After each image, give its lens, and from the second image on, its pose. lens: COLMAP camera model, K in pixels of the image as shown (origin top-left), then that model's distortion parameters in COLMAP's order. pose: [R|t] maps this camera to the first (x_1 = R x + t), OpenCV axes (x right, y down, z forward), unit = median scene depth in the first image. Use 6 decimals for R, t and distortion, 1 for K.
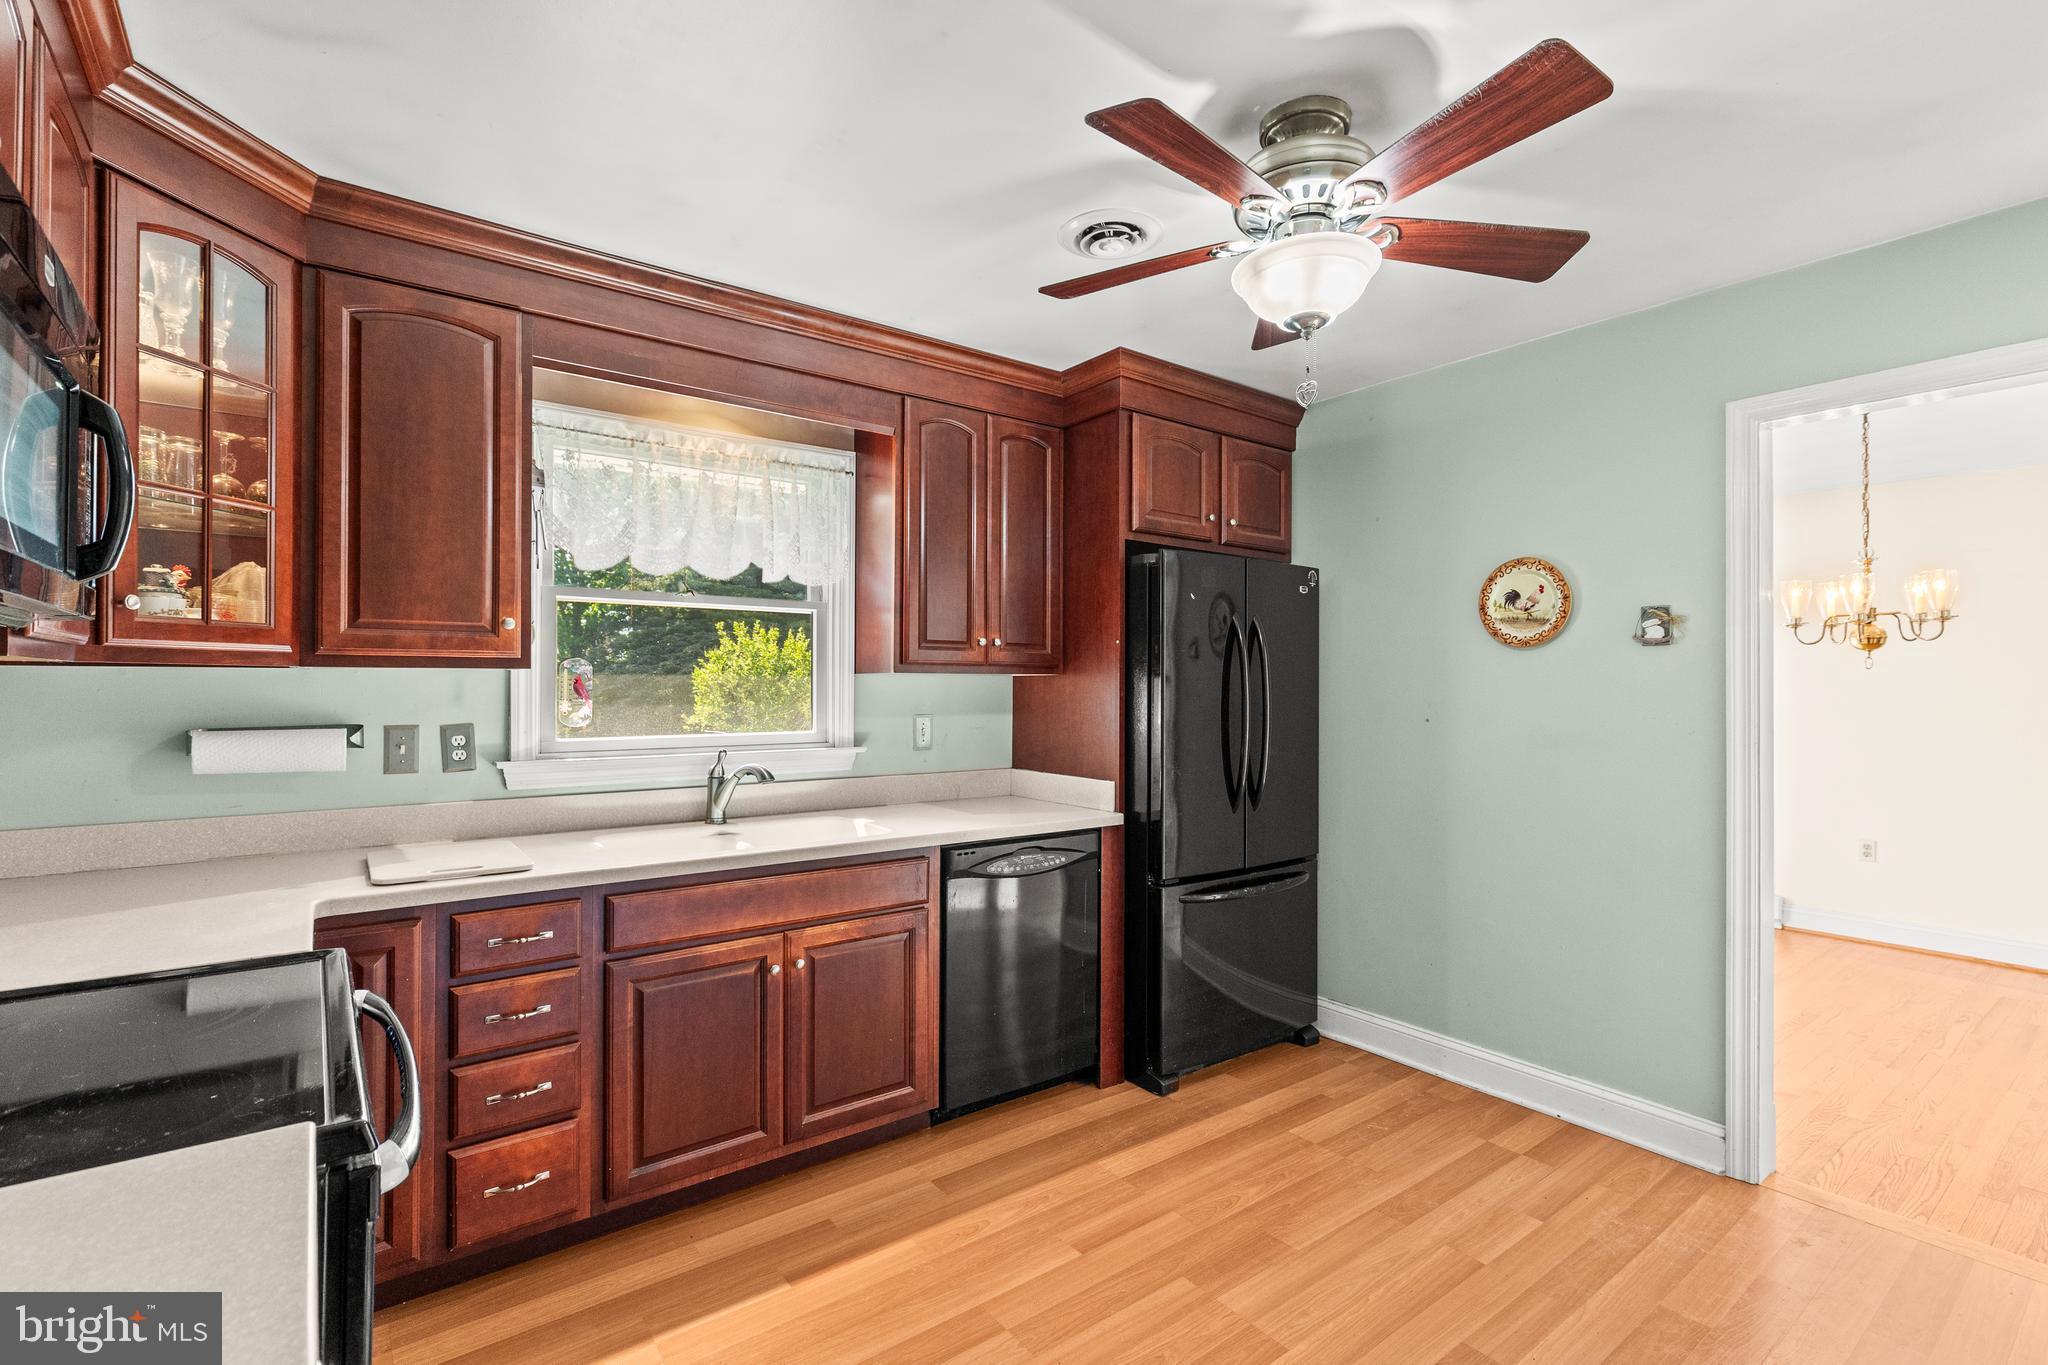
lens RADIAL K [[936.5, 0, 1014.7], [0, 936.5, 687.5], [0, 0, 1]] dist [0.003285, 0.000374]
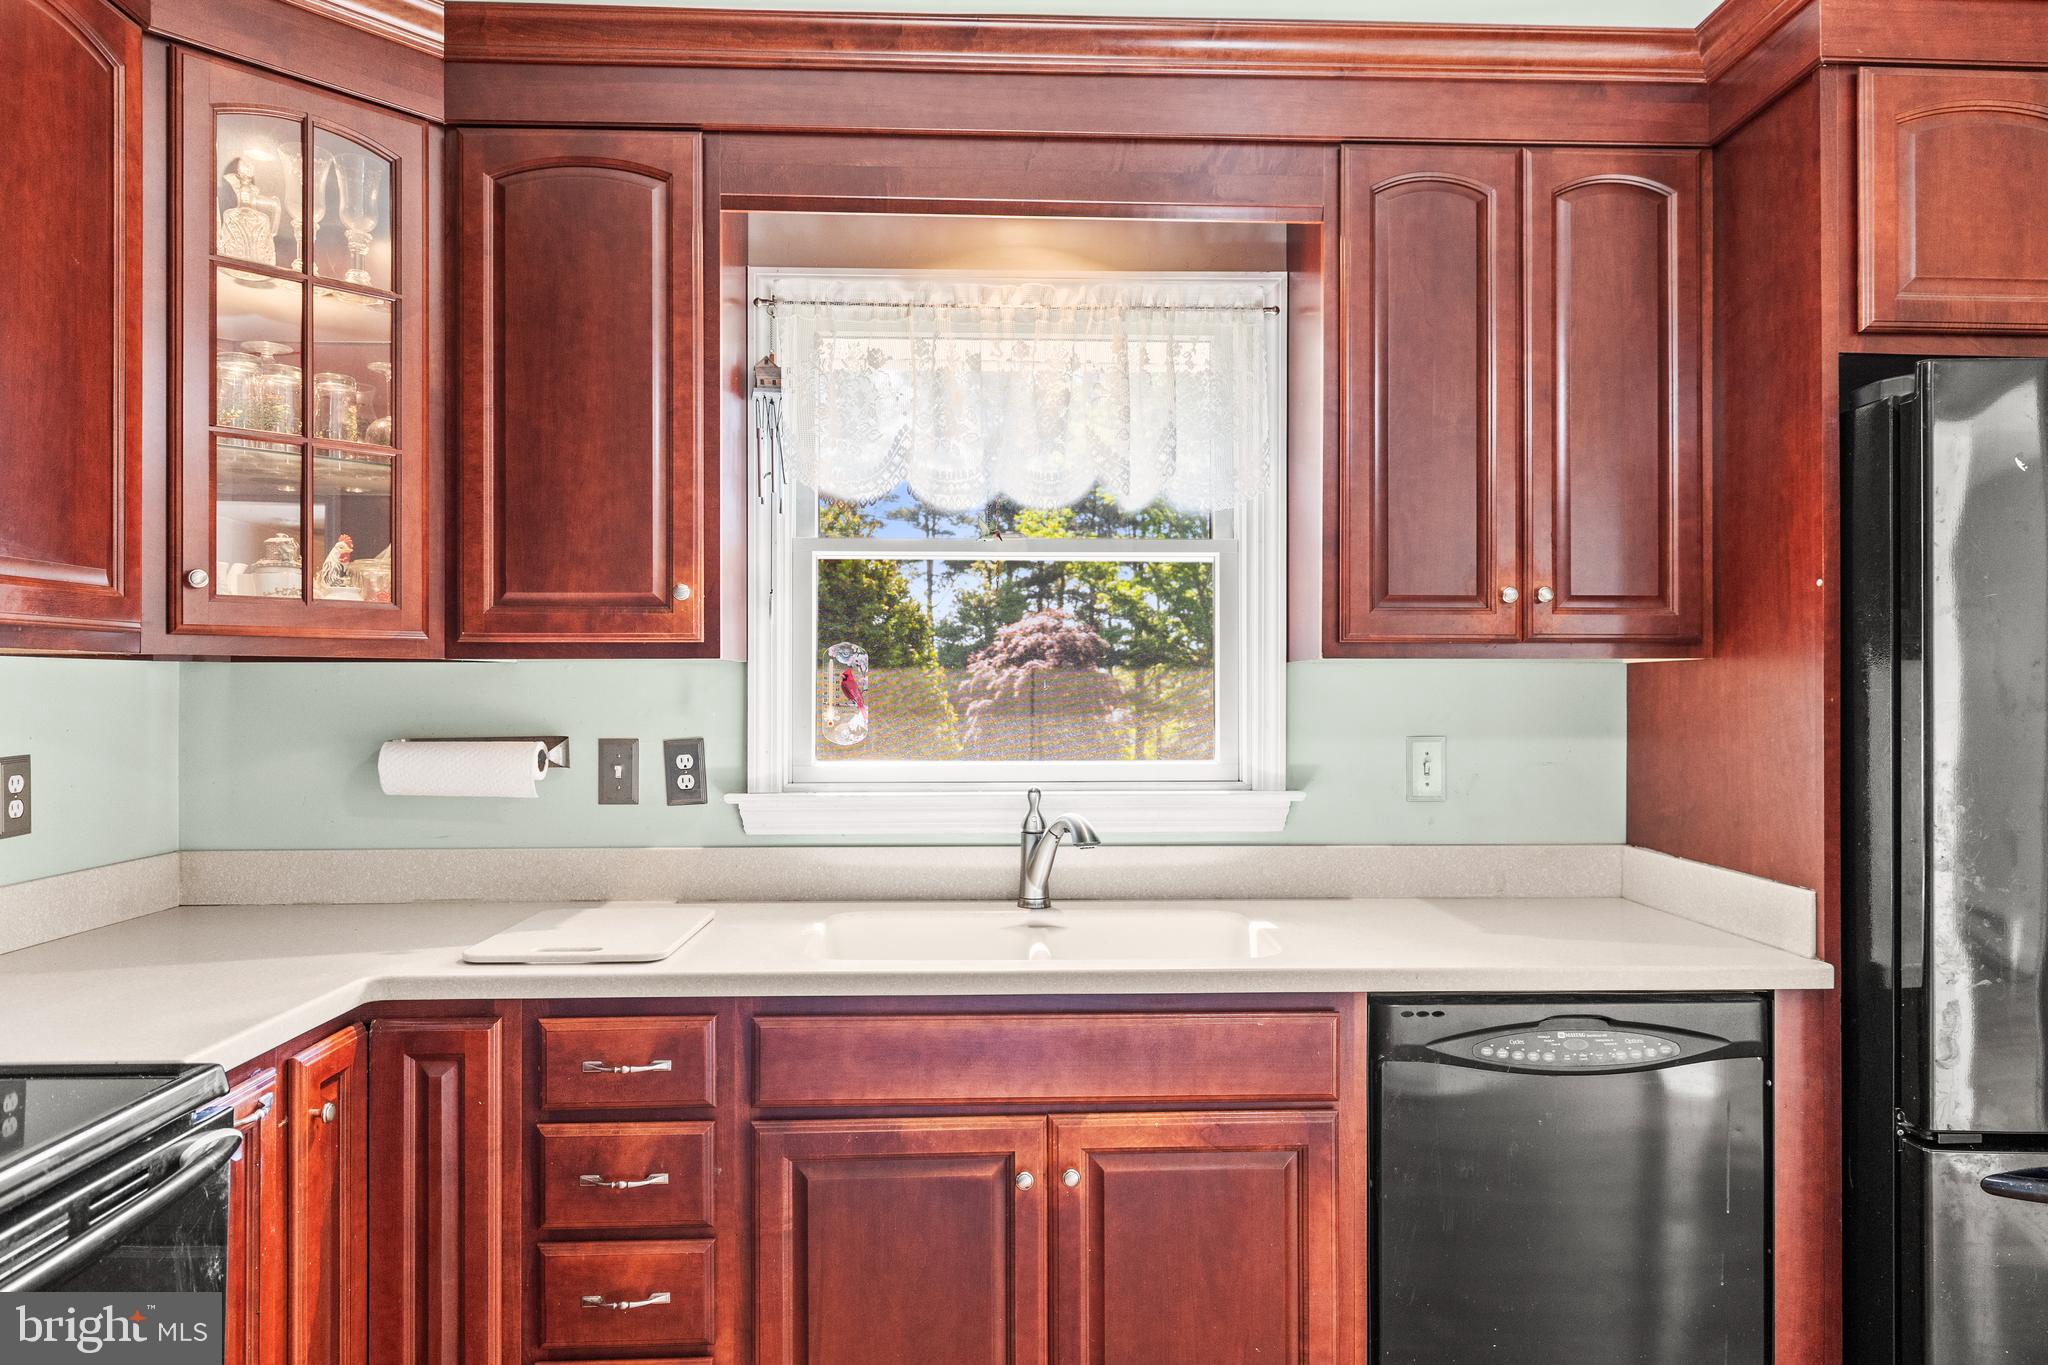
lens RADIAL K [[1310.5, 0, 1027.0], [0, 1310.5, 687.6], [0, 0, 1]] dist [0.000578, -0.000877]
pose [[0.826742, -0.003578, -0.562569, 0.180399], [0.001158, 0.999988, -0.004659, 0.005249], [0.562579, 0.003200, 0.826737, 0.316866]]
